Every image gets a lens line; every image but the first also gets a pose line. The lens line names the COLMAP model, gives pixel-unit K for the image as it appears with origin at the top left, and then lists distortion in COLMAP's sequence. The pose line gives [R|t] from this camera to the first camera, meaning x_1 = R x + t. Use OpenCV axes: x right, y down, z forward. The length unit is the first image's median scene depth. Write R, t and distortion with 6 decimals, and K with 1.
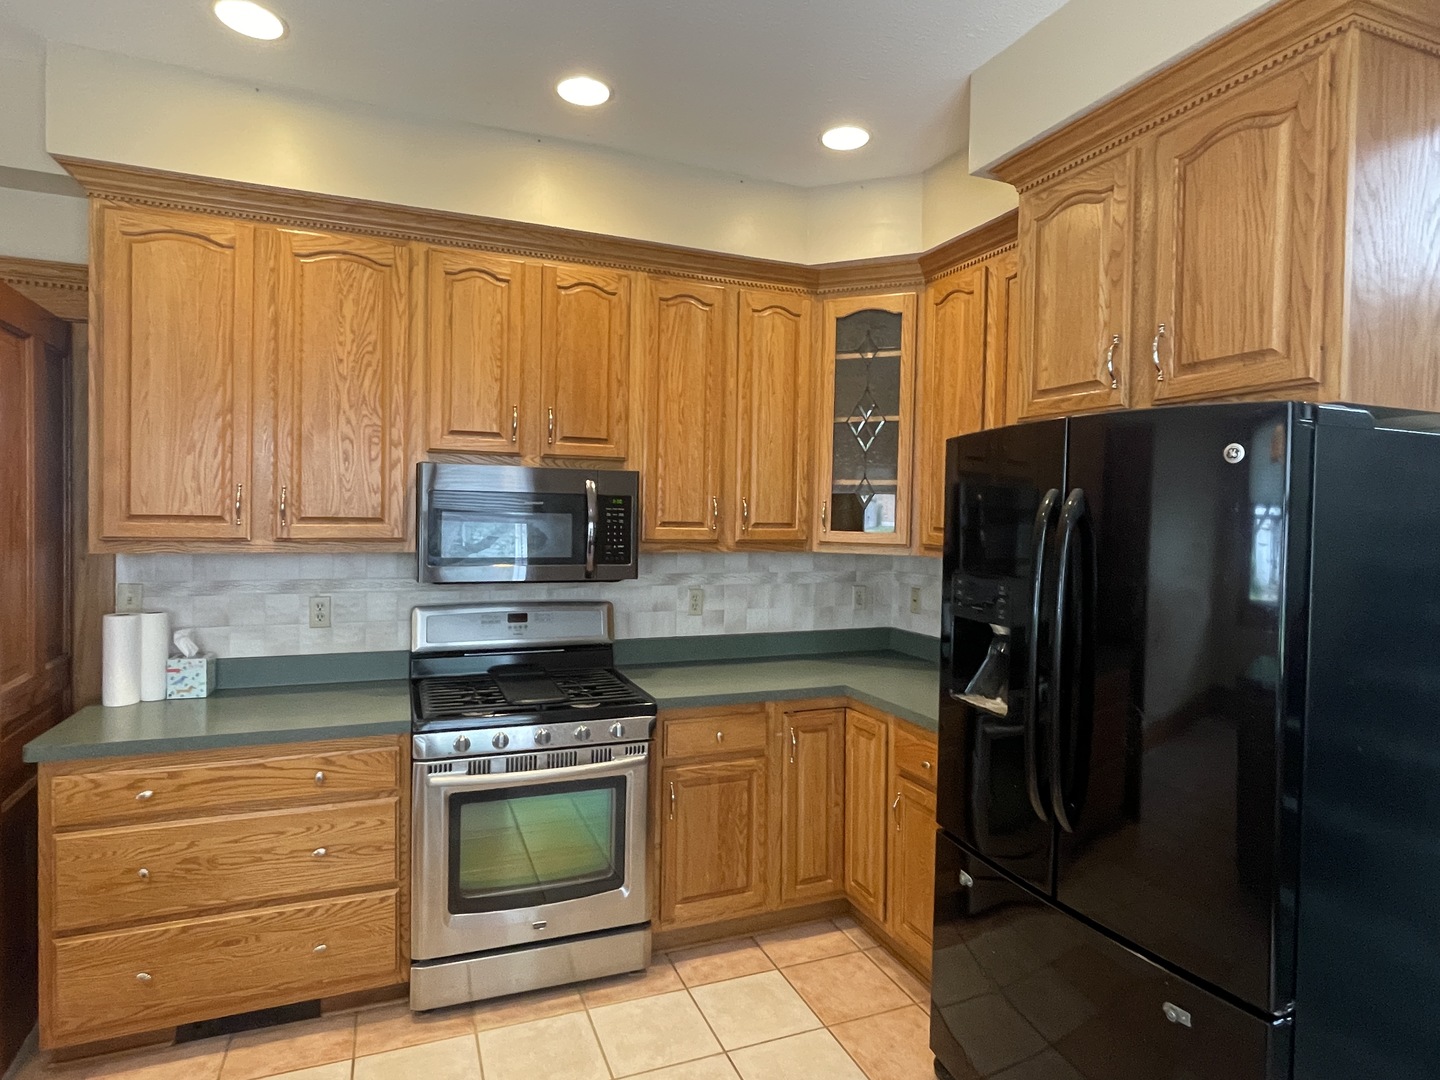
lens RADIAL K [[801.4, 0, 718.2], [0, 801.4, 527.2], [0, 0, 1]] dist [0.001163, 0.001099]
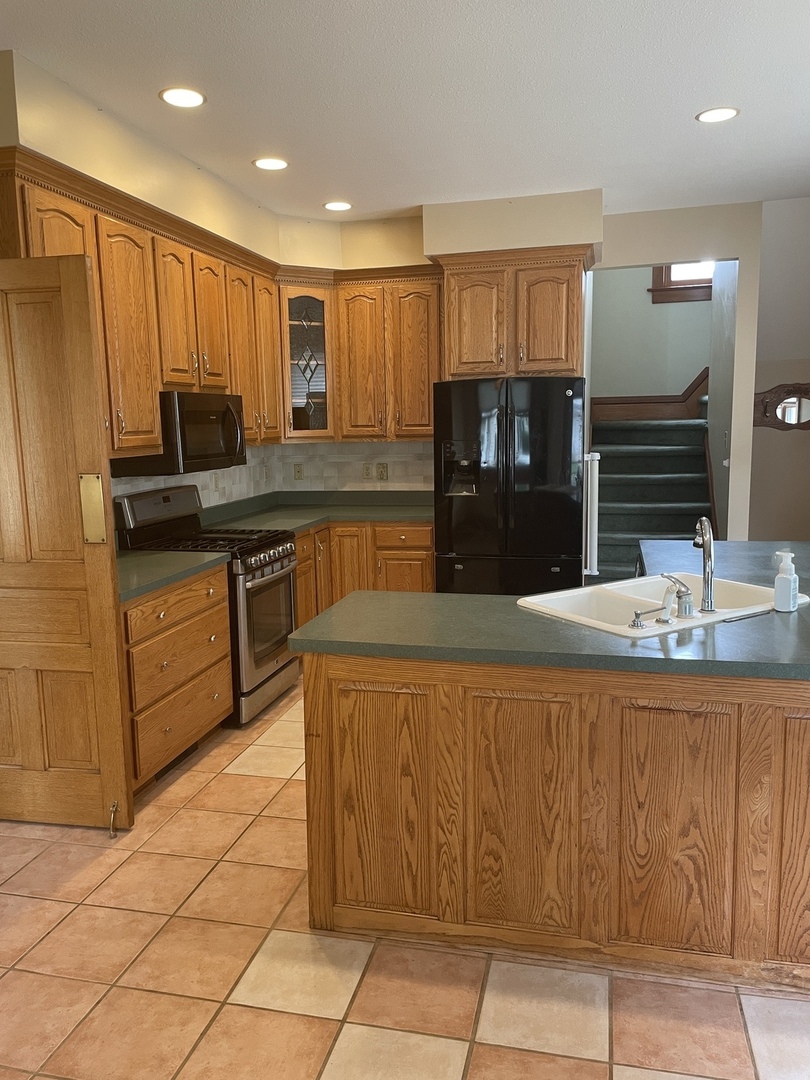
lens RADIAL K [[822.8, 0, 404.6], [0, 822.8, 541.0], [0, 0, 1]] dist [0.071675, -0.009387]
pose [[0.577891, -0.150267, 0.802160, -1.414818], [0.047500, 0.987430, 0.150753, -0.019913], [-0.814730, -0.049016, 0.577765, -0.241481]]
